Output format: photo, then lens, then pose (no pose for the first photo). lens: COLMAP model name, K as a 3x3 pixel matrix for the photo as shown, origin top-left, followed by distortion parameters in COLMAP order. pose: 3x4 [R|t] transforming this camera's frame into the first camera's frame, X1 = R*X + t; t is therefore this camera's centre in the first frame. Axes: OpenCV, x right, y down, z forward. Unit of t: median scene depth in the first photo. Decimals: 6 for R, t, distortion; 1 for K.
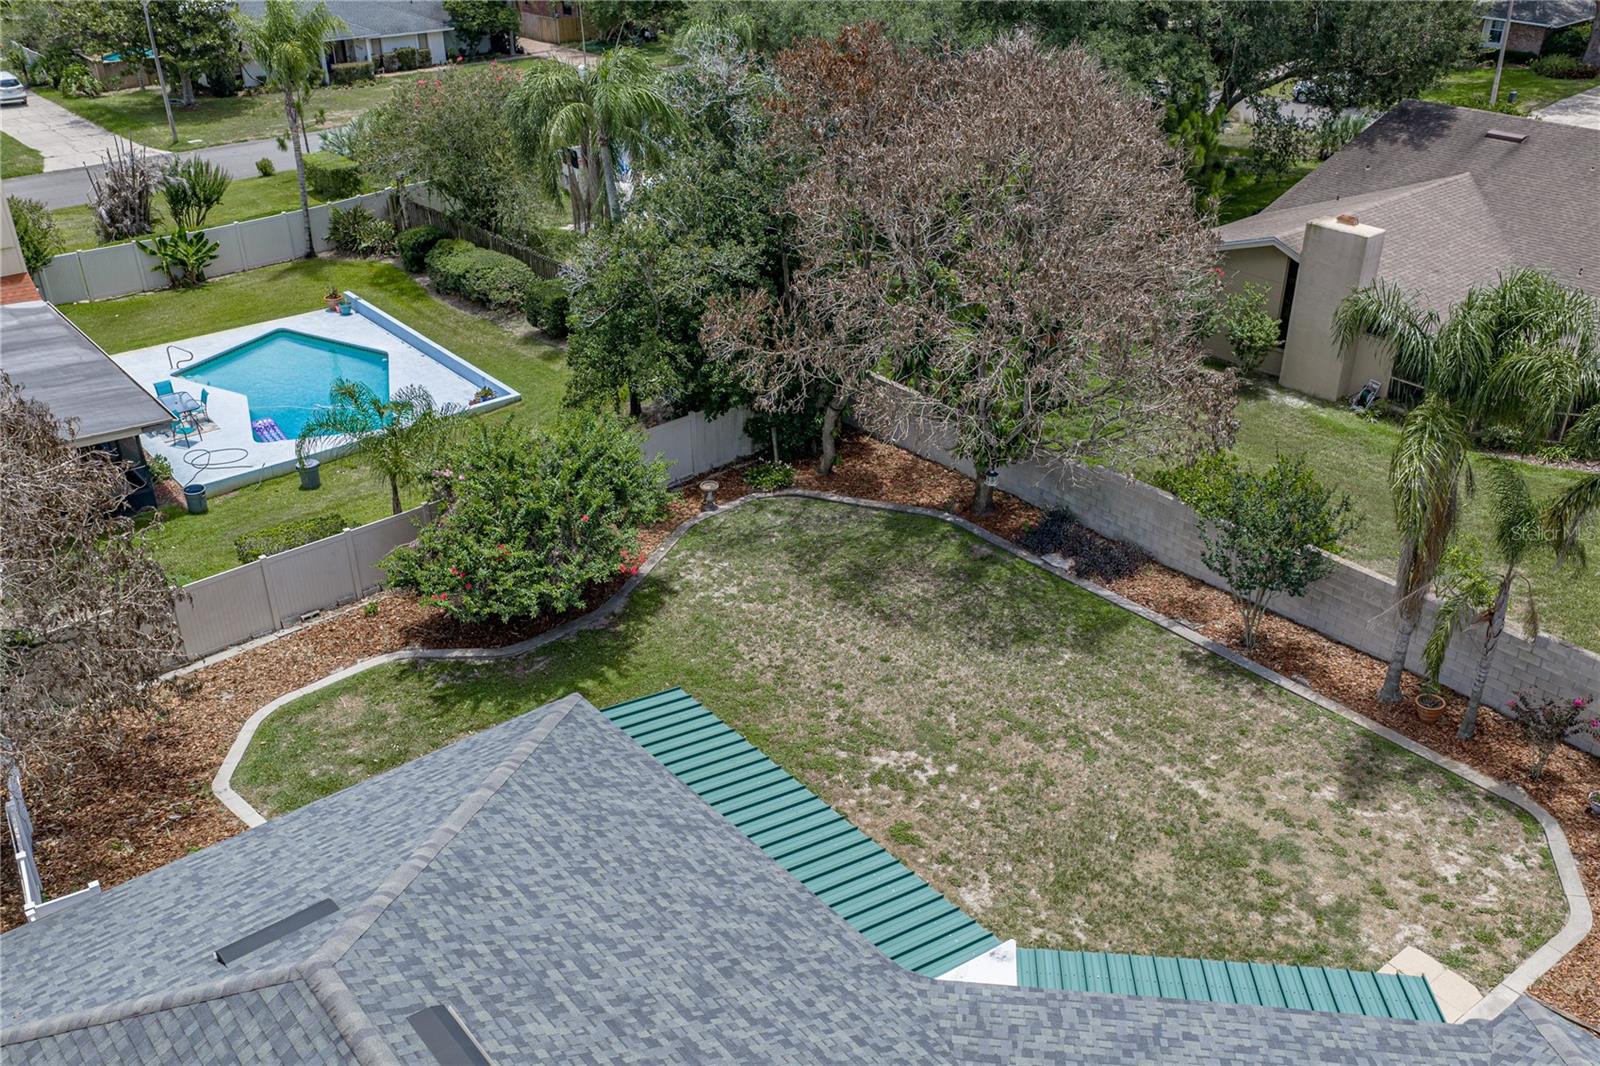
lens RADIAL K [[1428.6, 0, 800.0], [0, 1428.6, 533.0], [0, 0, 1]] dist [0.066177, -0.002396]
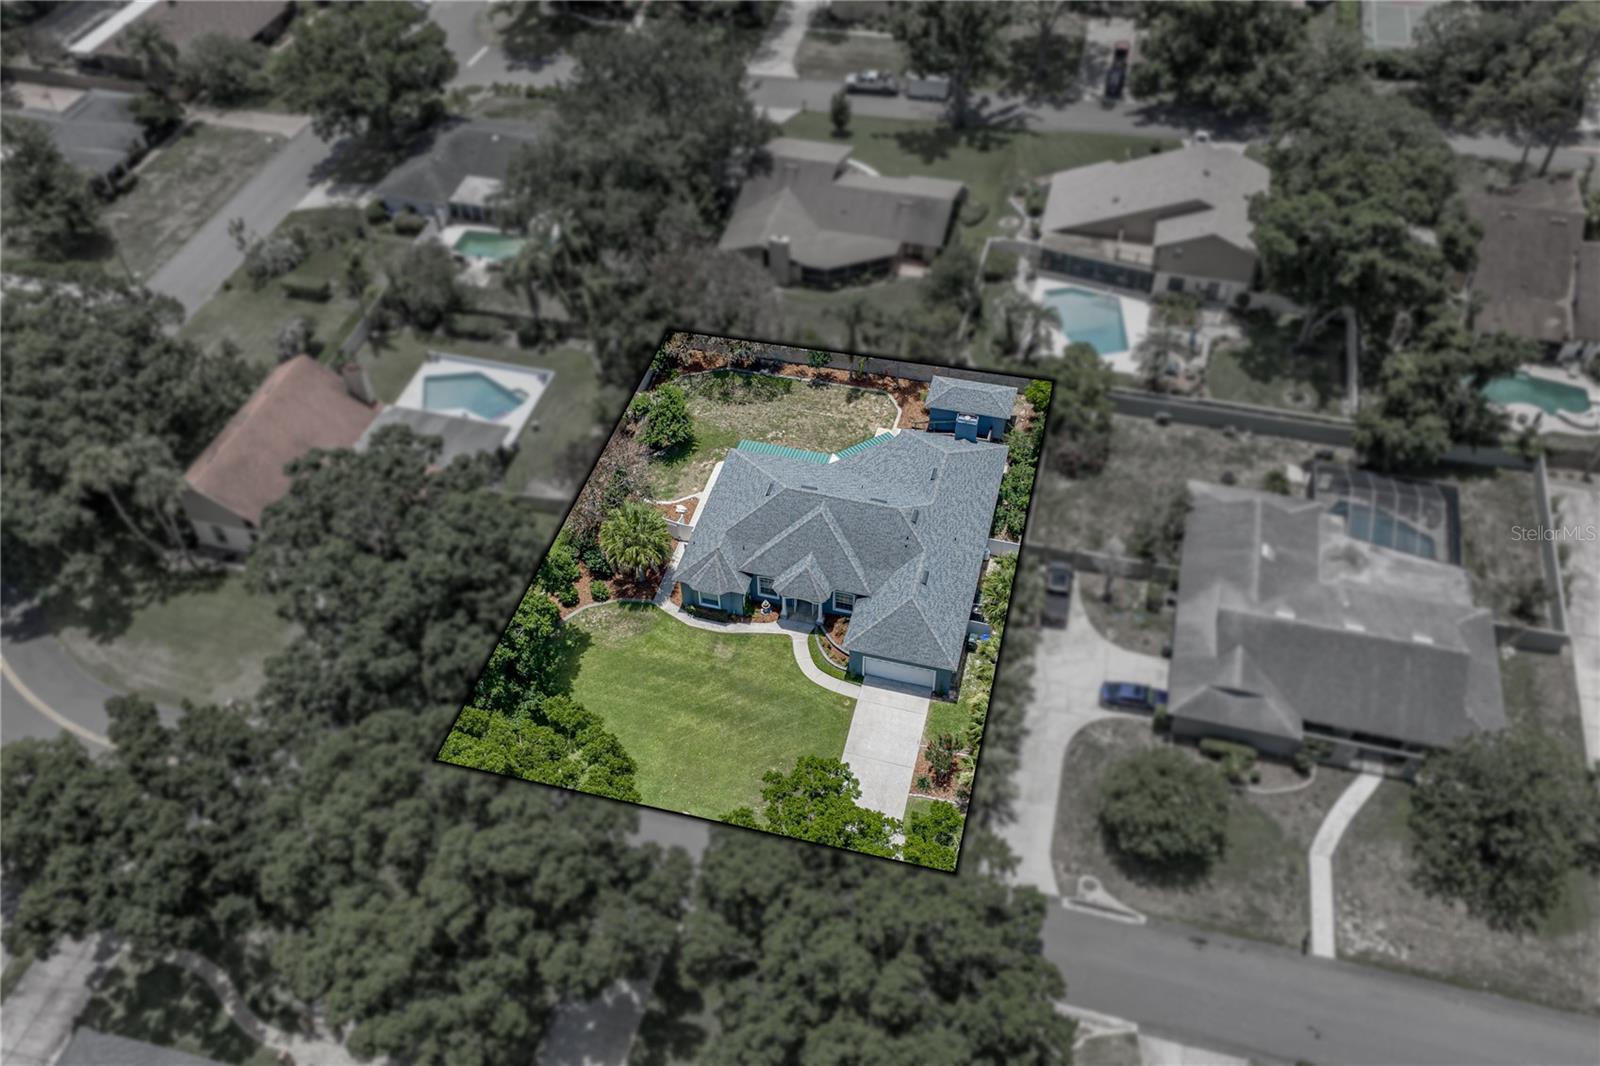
lens RADIAL K [[1313.7, 0, 800.0], [0, 1313.7, 533.0], [0, 0, 1]] dist [0.063108, -0.004656]
pose [[0.810447, -0.430081, 0.397751, -1.533059], [0.291012, 0.884847, 0.363810, -0.979028], [-0.508416, -0.179098, 0.842281, -2.420854]]
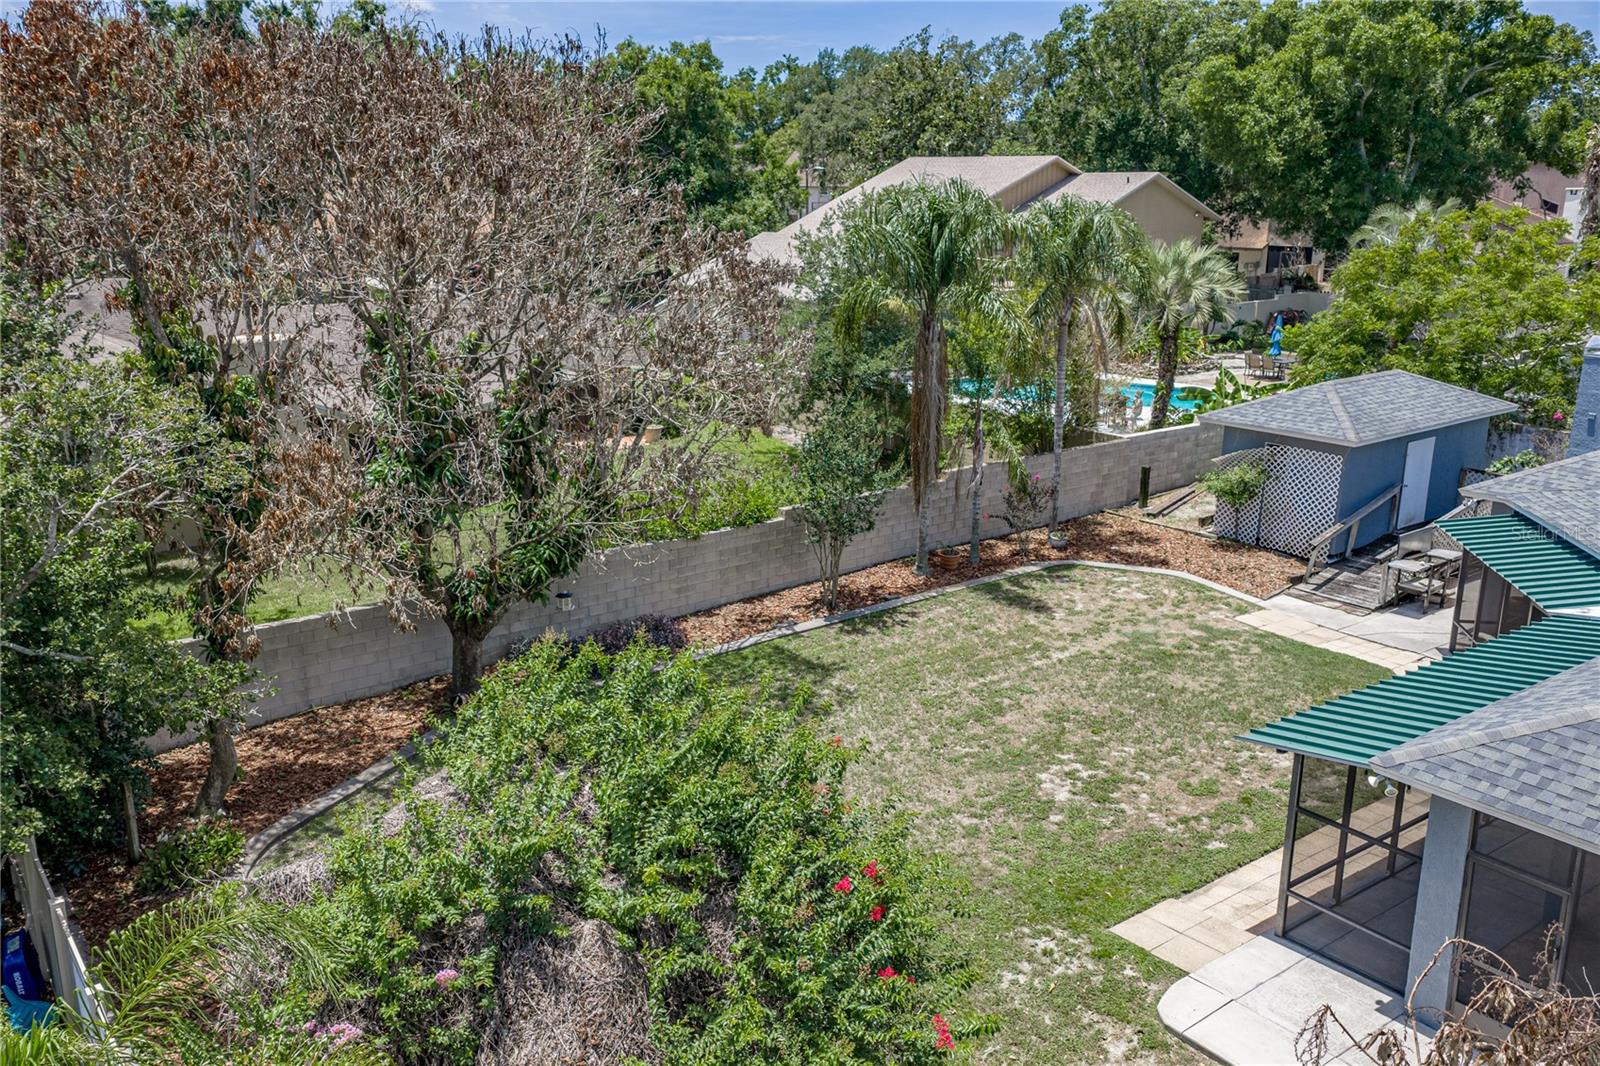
lens RADIAL K [[1313.7, 0, 800.0], [0, 1313.7, 533.0], [0, 0, 1]] dist [0.063108, -0.004656]
pose [[0.033805, -0.261587, 0.964588, -0.571653], [0.473486, 0.854147, 0.215043, -0.177304], [-0.880152, 0.449449, 0.152733, 0.881991]]
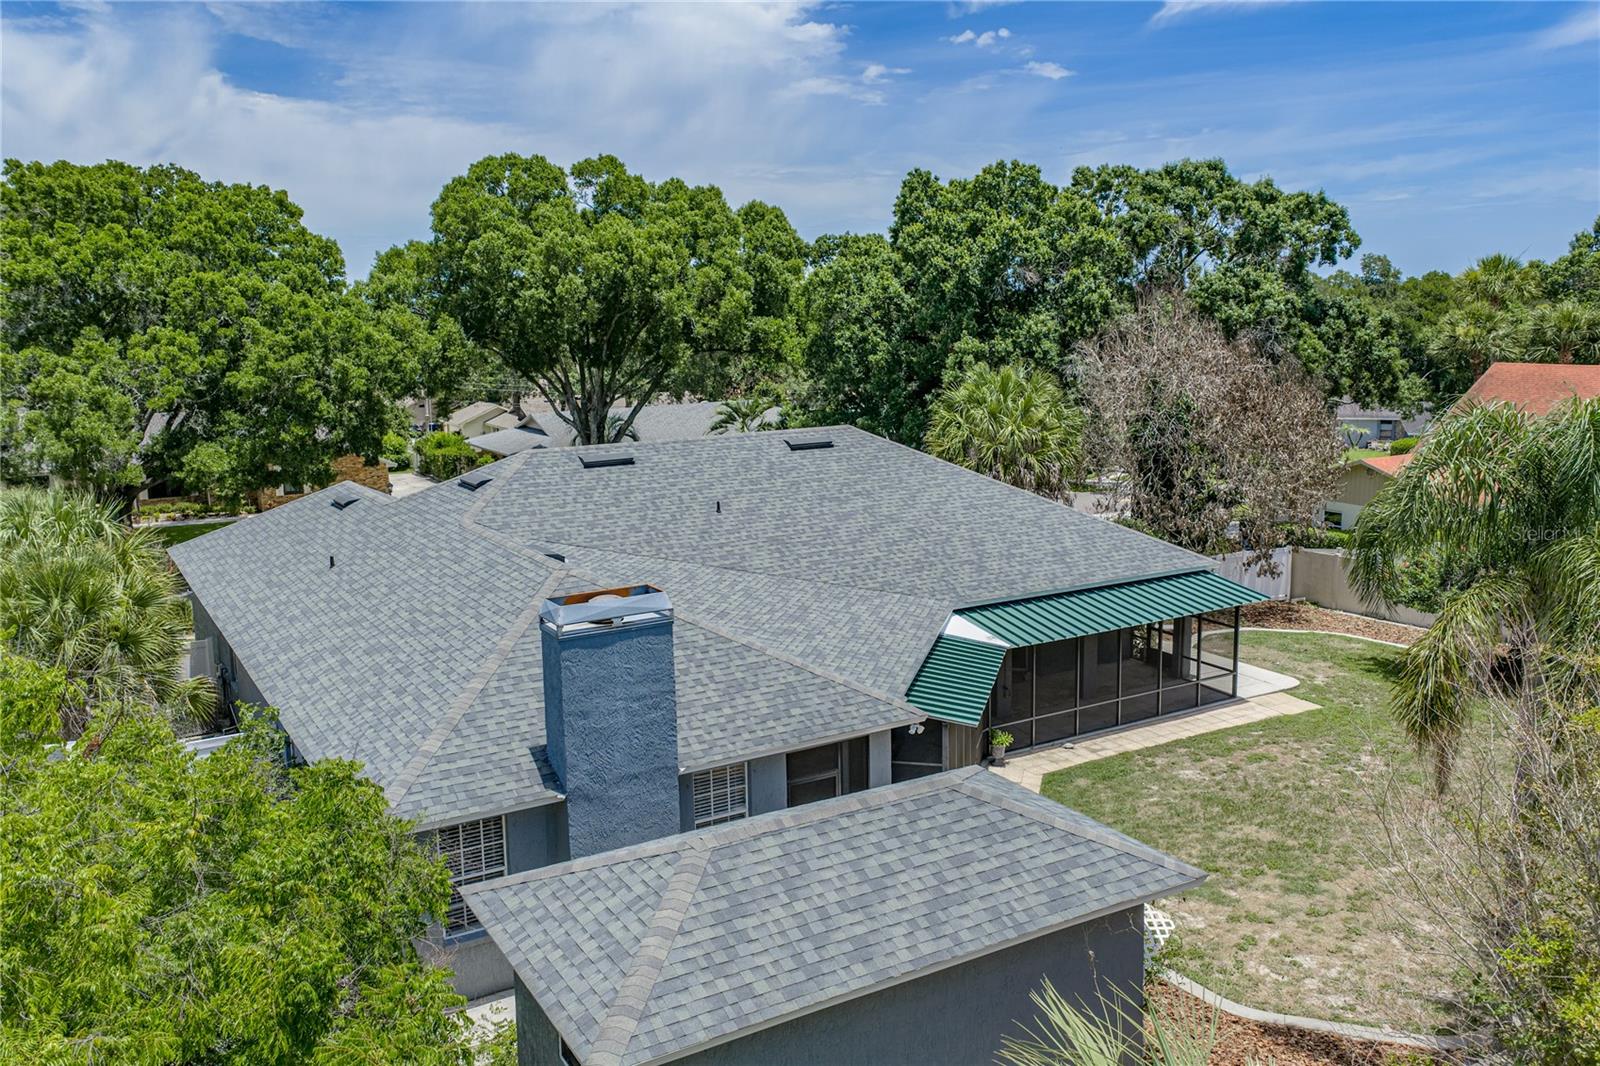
lens RADIAL K [[1313.7, 0, 800.0], [0, 1313.7, 533.0], [0, 0, 1]] dist [0.063108, -0.004656]
pose [[-0.150744, 0.179732, -0.972097, 1.003005], [-0.464533, 0.855128, 0.230141, -0.021156], [0.872631, 0.486263, -0.045414, 0.541498]]
